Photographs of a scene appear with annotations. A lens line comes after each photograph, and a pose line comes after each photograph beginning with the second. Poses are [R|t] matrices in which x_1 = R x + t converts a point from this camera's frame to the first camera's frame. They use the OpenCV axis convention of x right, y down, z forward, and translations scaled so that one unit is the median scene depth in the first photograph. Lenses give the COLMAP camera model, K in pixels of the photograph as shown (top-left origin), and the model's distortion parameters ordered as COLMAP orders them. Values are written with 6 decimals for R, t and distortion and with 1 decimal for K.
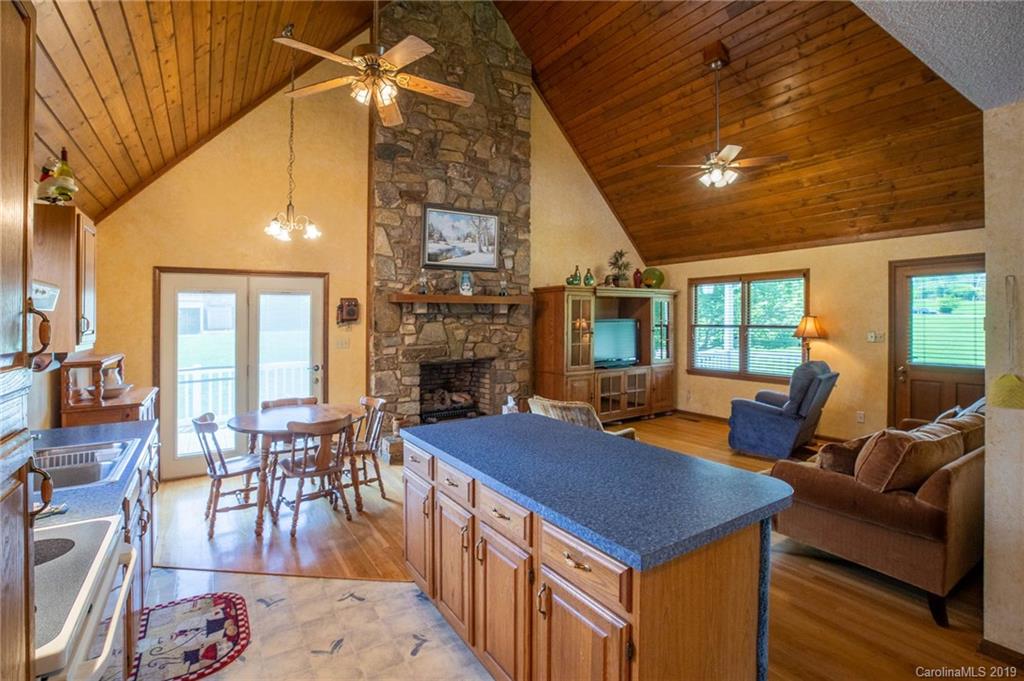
lens RADIAL K [[467.0, 0, 513.3], [0, 467.0, 314.6], [0, 0, 1]] dist [-0.033753, 0.000323]
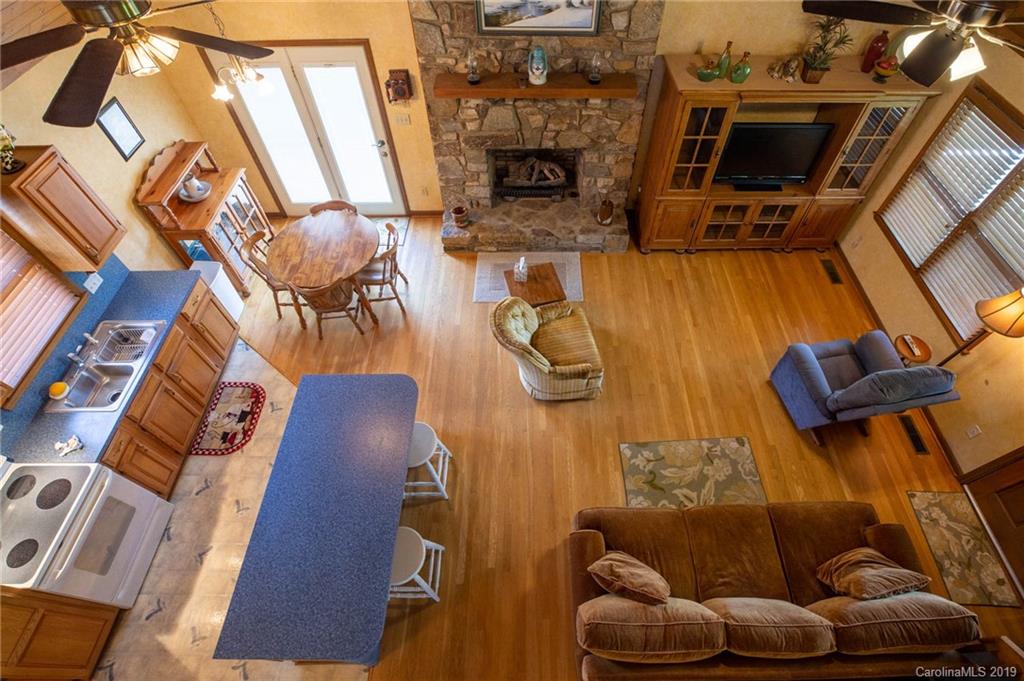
lens RADIAL K [[483.5, 0, 555.3], [0, 483.5, 328.6], [0, 0, 1]] dist [-0.024628, 0.000108]
pose [[0.852226, 0.431770, -0.295440, 0.336163], [-0.020179, 0.591416, 0.806114, -0.446202], [0.522784, -0.681030, 0.512733, 0.367470]]
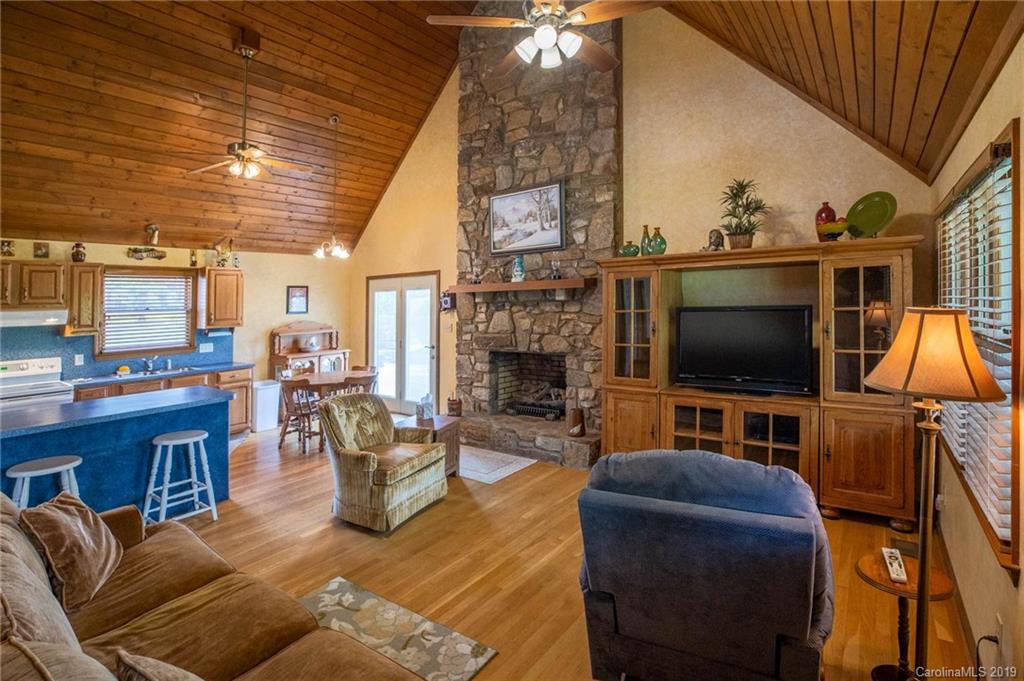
lens RADIAL K [[489.4, 0, 527.9], [0, 489.4, 280.4], [0, 0, 1]] dist [-0.047589, 0.000154]
pose [[0.368904, -0.046107, -0.928323, 0.834830], [0.027156, 0.998877, -0.038820, -0.006052], [0.929071, -0.010888, 0.369742, 0.694333]]
